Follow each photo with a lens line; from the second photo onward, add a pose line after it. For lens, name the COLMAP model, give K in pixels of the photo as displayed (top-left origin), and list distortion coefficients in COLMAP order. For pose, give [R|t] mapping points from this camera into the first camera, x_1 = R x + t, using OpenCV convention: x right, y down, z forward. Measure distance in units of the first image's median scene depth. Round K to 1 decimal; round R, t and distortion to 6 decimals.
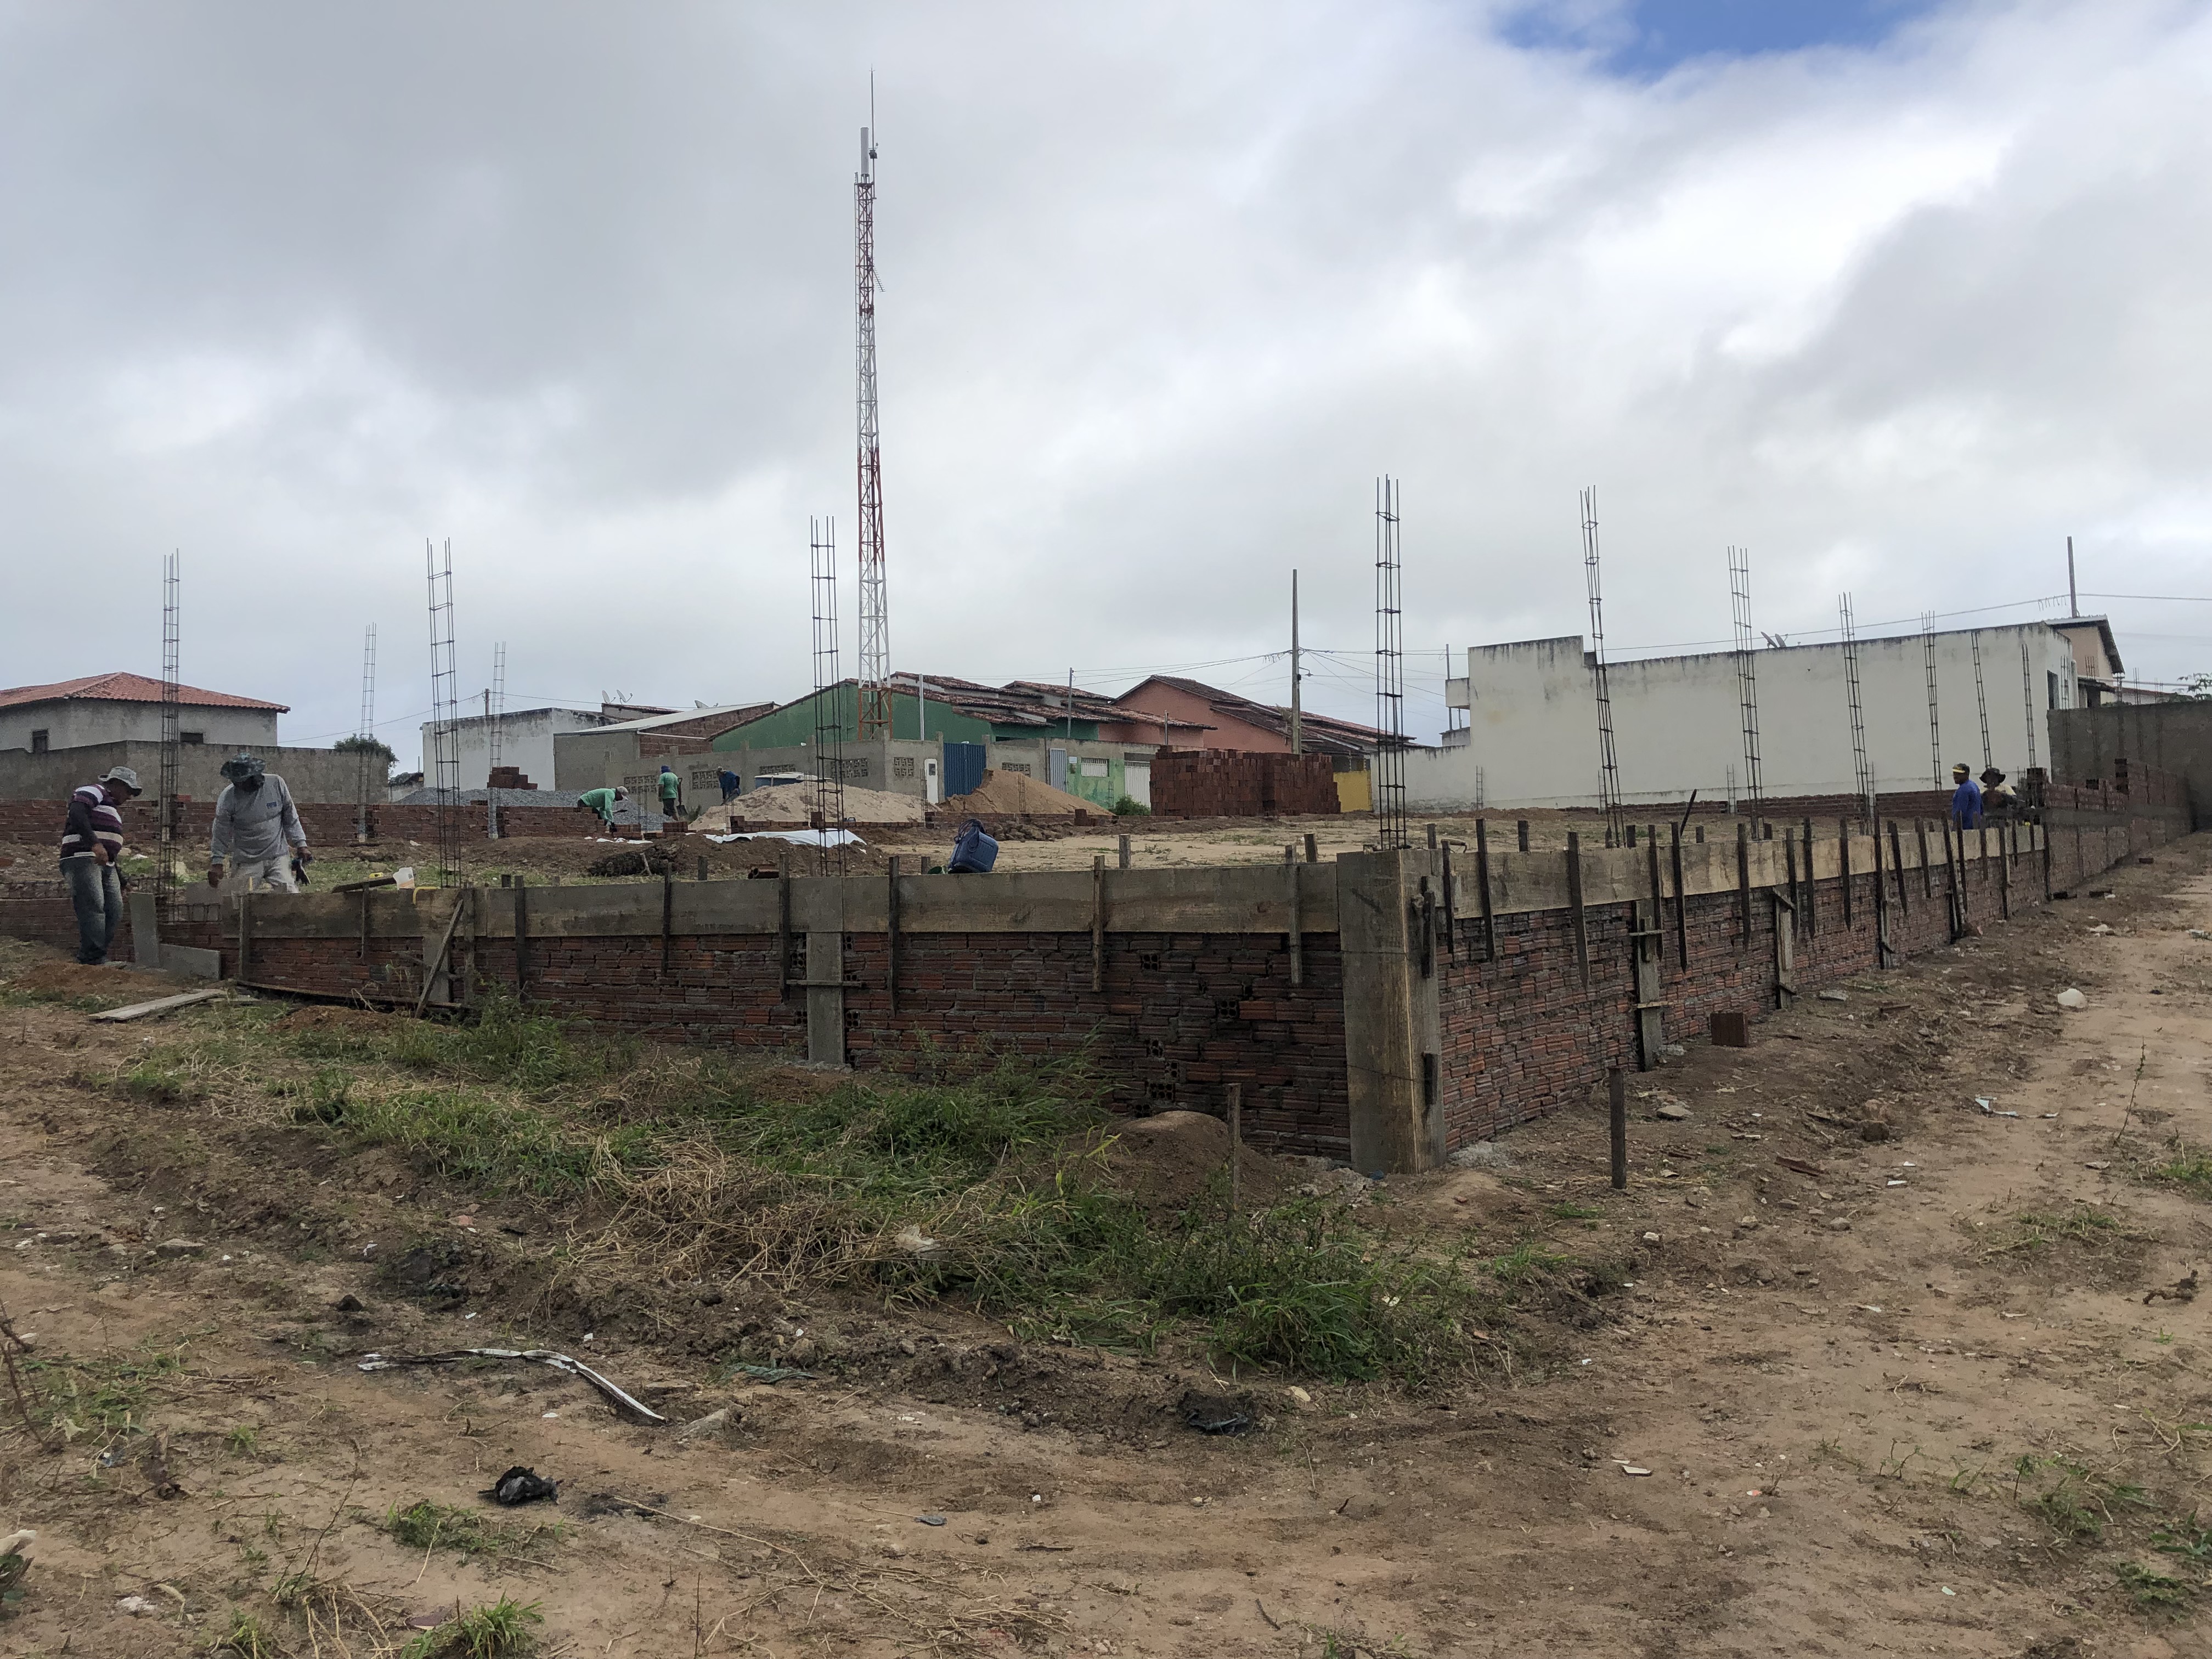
lens RADIAL K [[1850.7, 0, 1106.0], [0, 1850.7, 829.5], [0, 0, 1]] dist [0.092525, -0.147608]
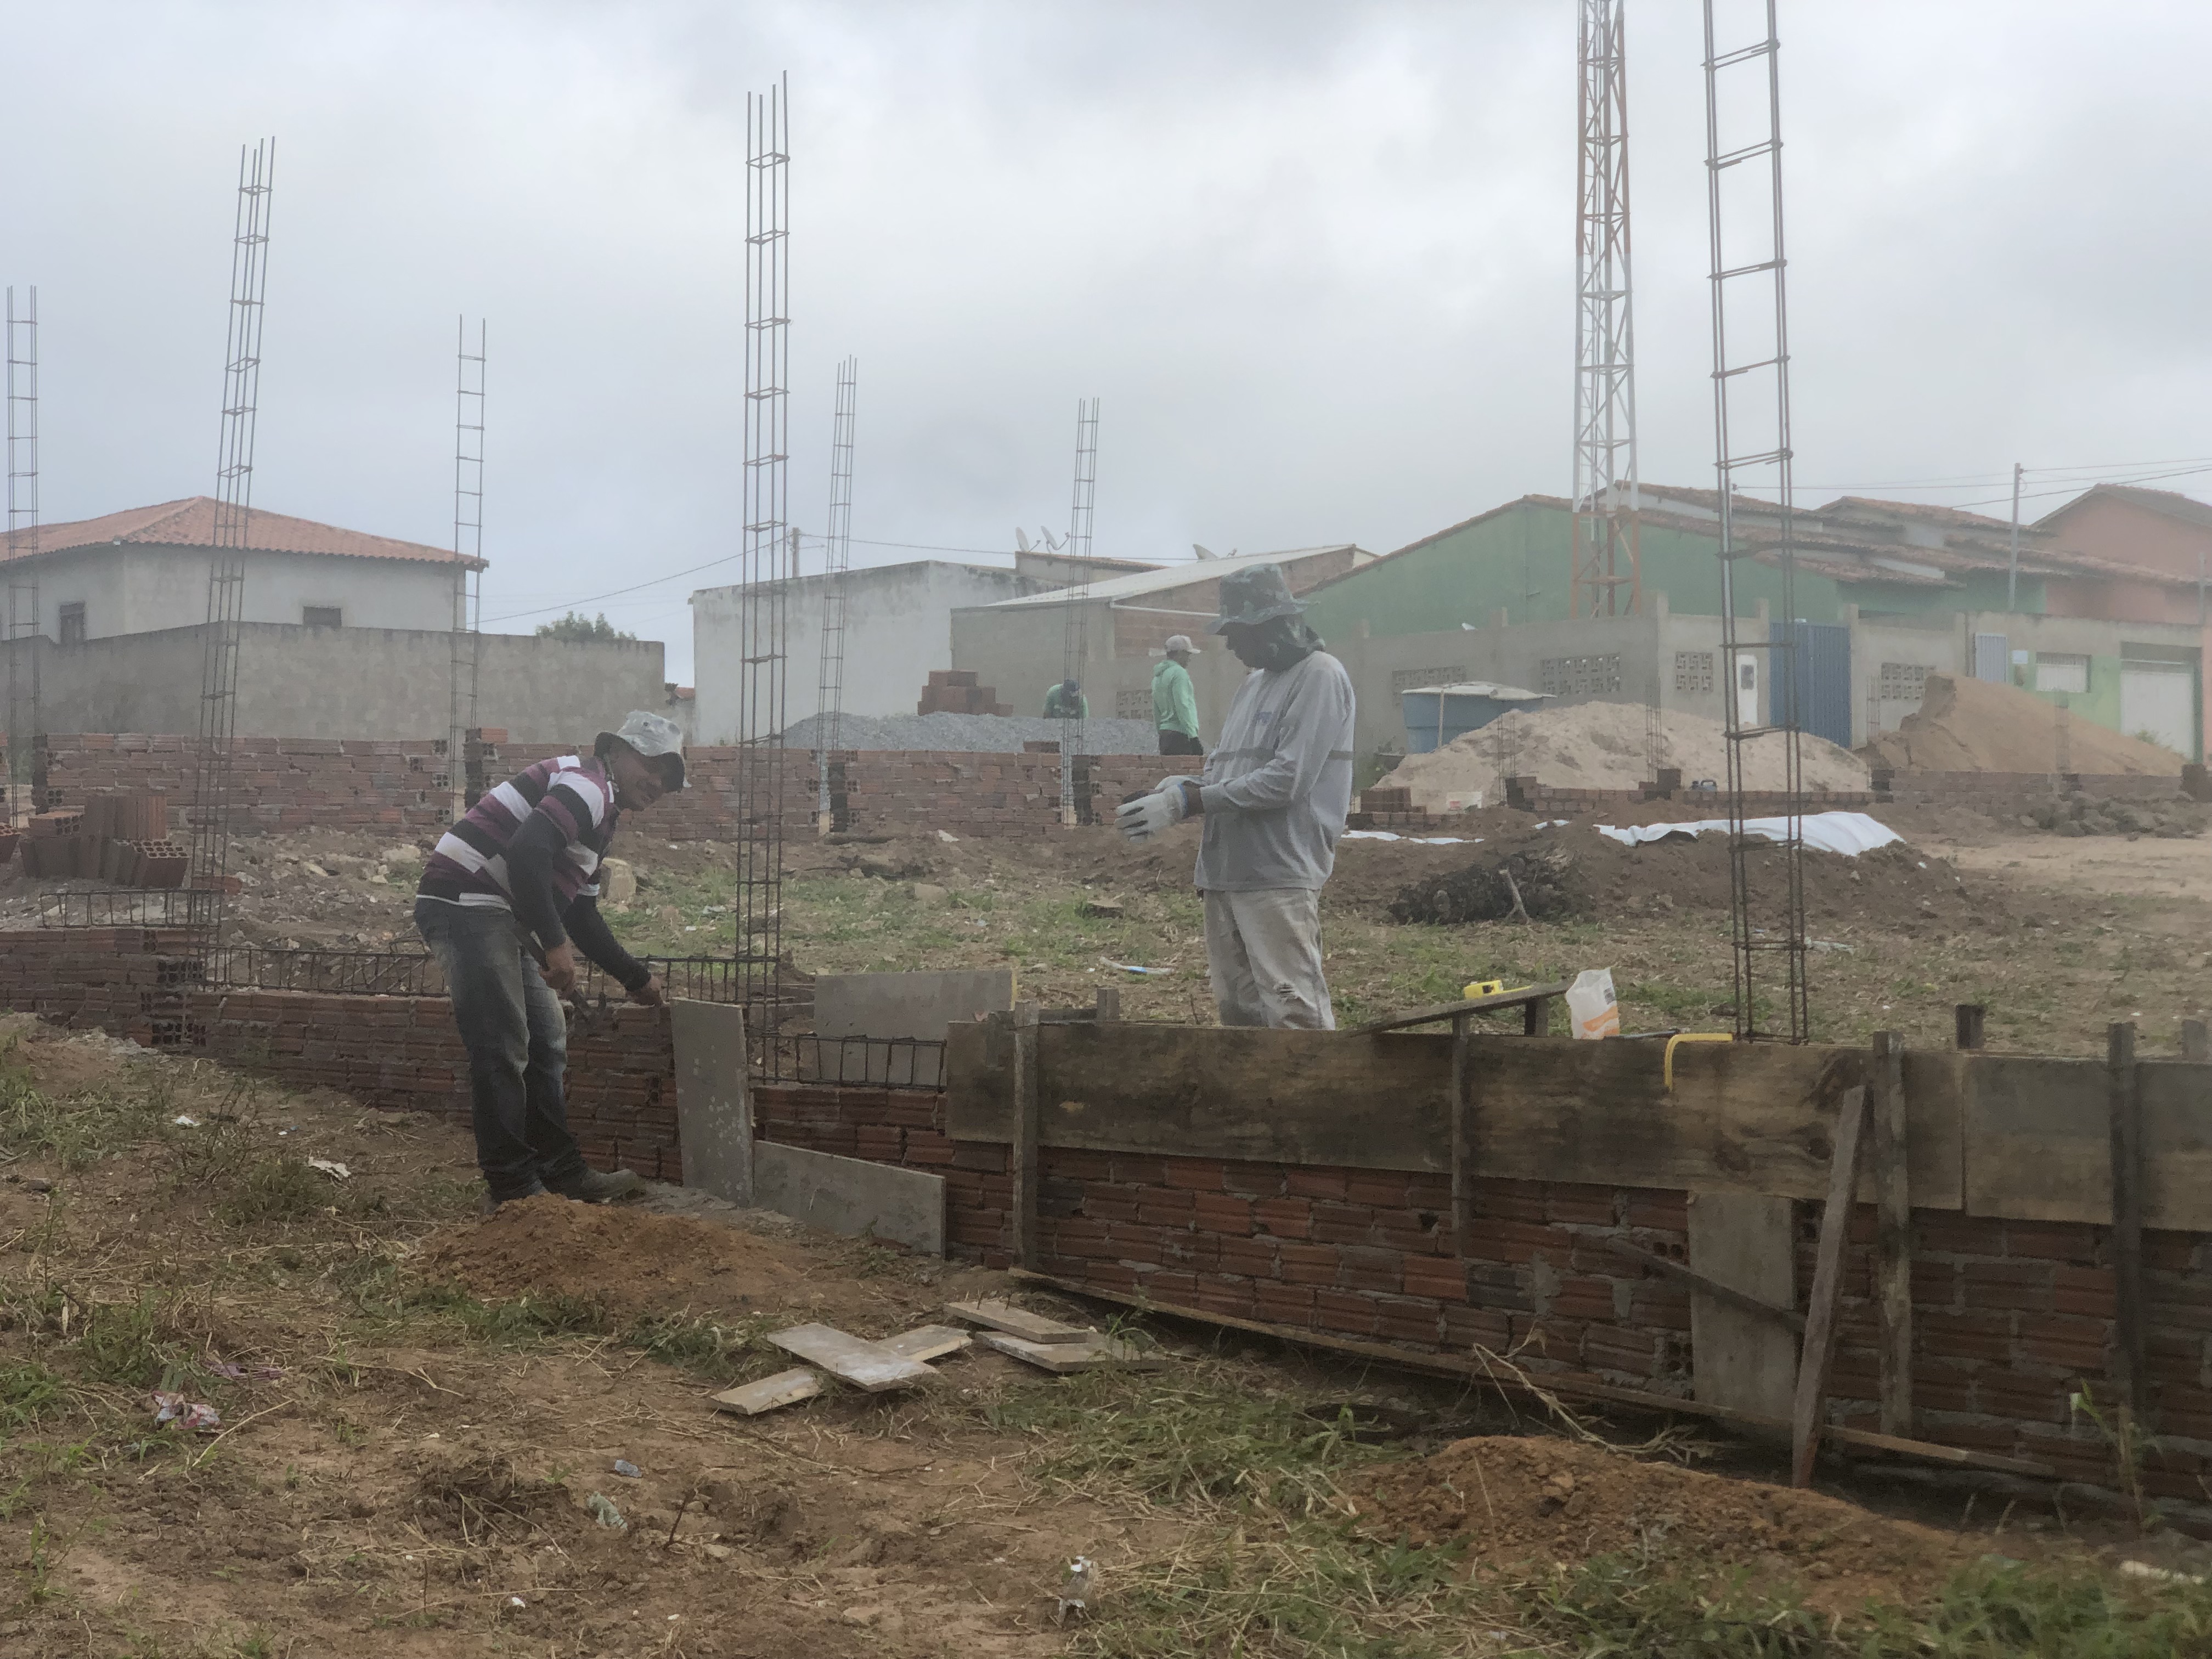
lens RADIAL K [[3503.3, 0, 1108.7], [0, 3503.3, 775.3], [0, 0, 1]] dist [0.138555, -0.030835]
pose [[0.976720, 0.007904, -0.214372, -0.163871], [-0.008931, 0.999953, -0.003822, -0.005094], [0.214332, 0.005648, 0.976745, 0.192730]]
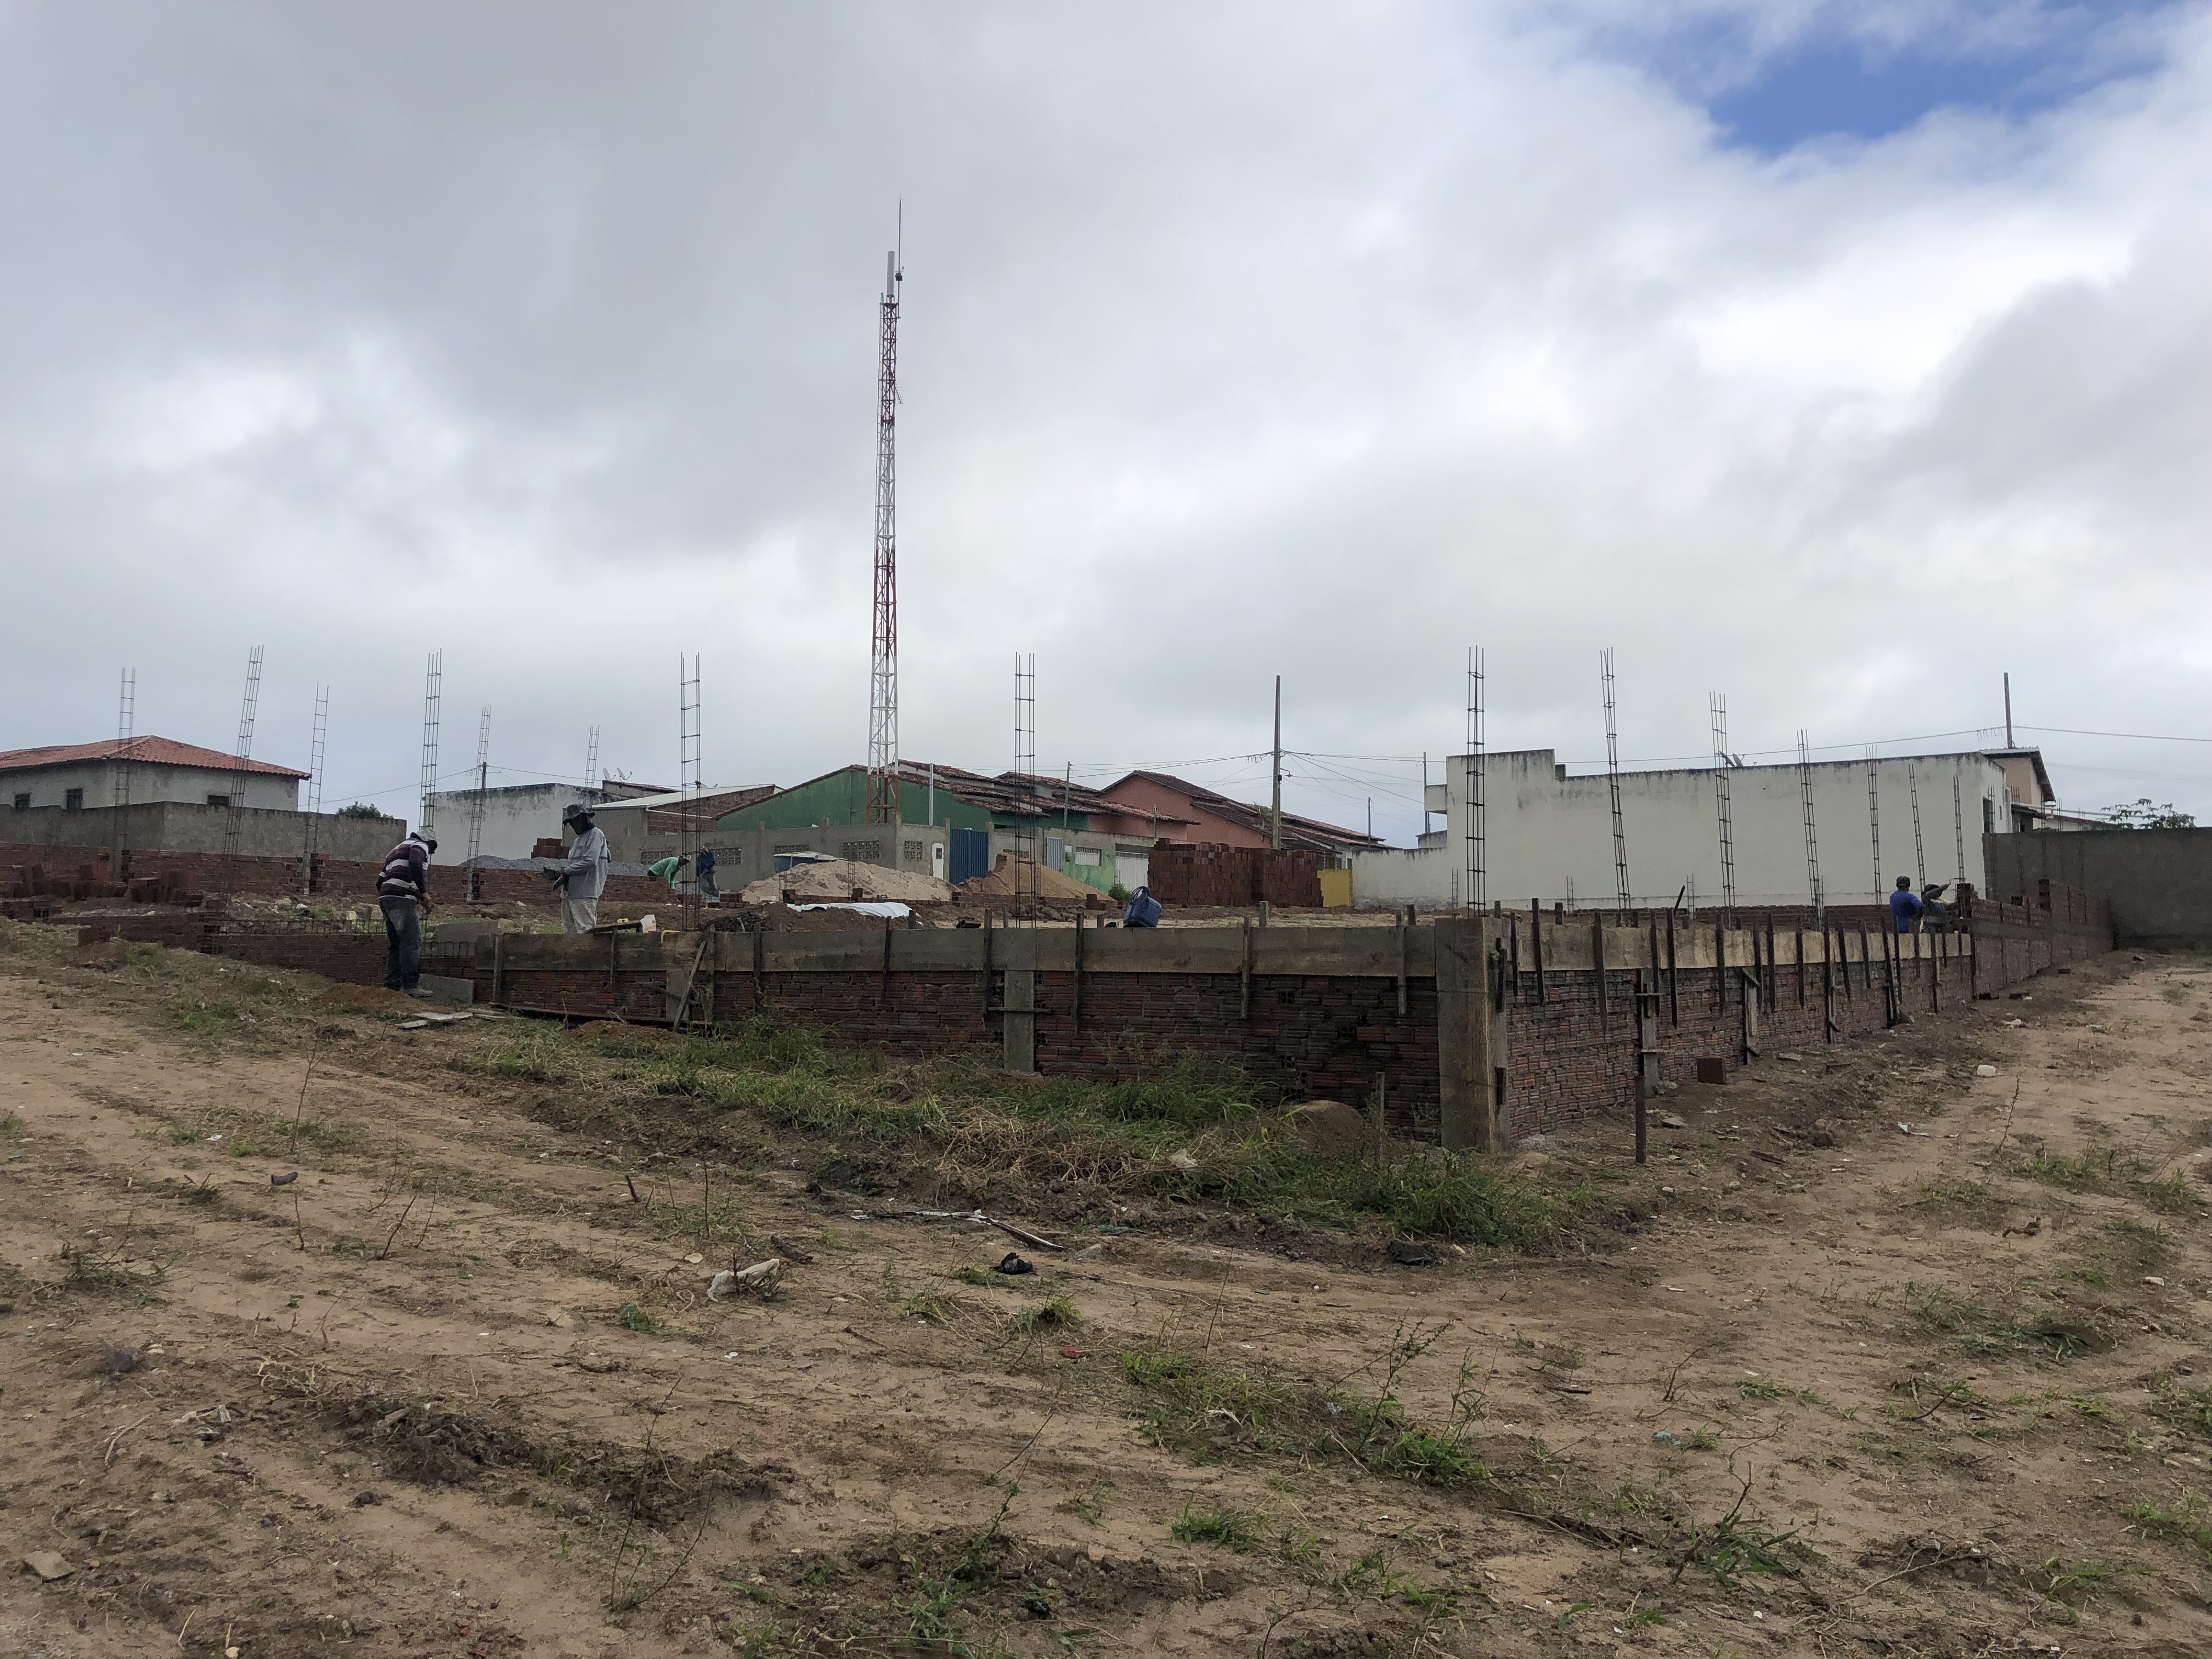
lens RADIAL K [[1828.0, 0, 1115.1], [0, 1828.0, 815.5], [0, 0, 1]] dist [0.105197, -0.214902]
pose [[0.999192, 0.033418, 0.022330, -0.047944], [-0.032083, 0.997819, -0.057683, 0.007530], [-0.024209, 0.056920, 0.998085, -0.116293]]
